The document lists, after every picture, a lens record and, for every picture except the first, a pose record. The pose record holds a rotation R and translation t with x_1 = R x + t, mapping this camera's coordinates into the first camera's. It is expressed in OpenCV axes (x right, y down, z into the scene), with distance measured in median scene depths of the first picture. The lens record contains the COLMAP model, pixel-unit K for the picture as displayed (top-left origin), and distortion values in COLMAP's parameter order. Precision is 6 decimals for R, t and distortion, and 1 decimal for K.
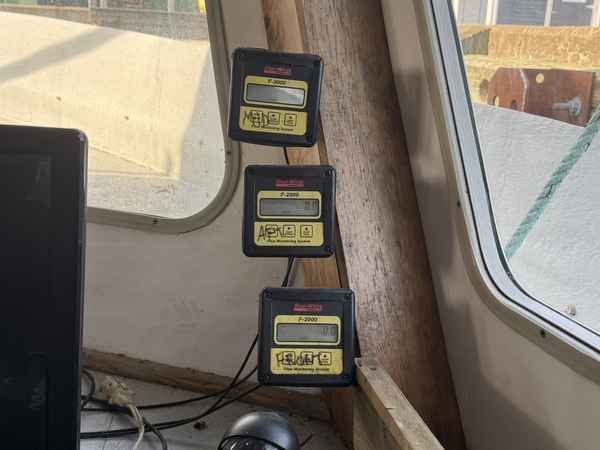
lens RADIAL K [[655.4, 0, 300.5], [0, 655.4, 224.4], [0, 0, 1]] dist [-0.003116, 0.000000]
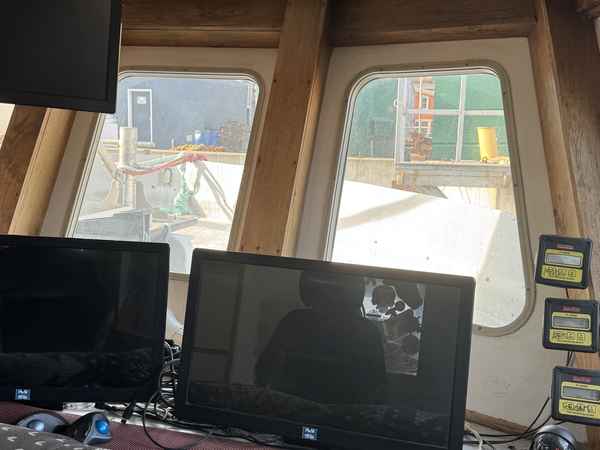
lens RADIAL K [[655.4, 0, 301.5], [0, 655.4, 226.8], [0, 0, 1]] dist [-0.003116, 0.000000]
pose [[0.928957, 0.018733, -0.369713, -0.043503], [-0.089192, 0.980623, -0.174421, 0.093541], [0.359281, 0.195005, 0.912628, -0.929275]]
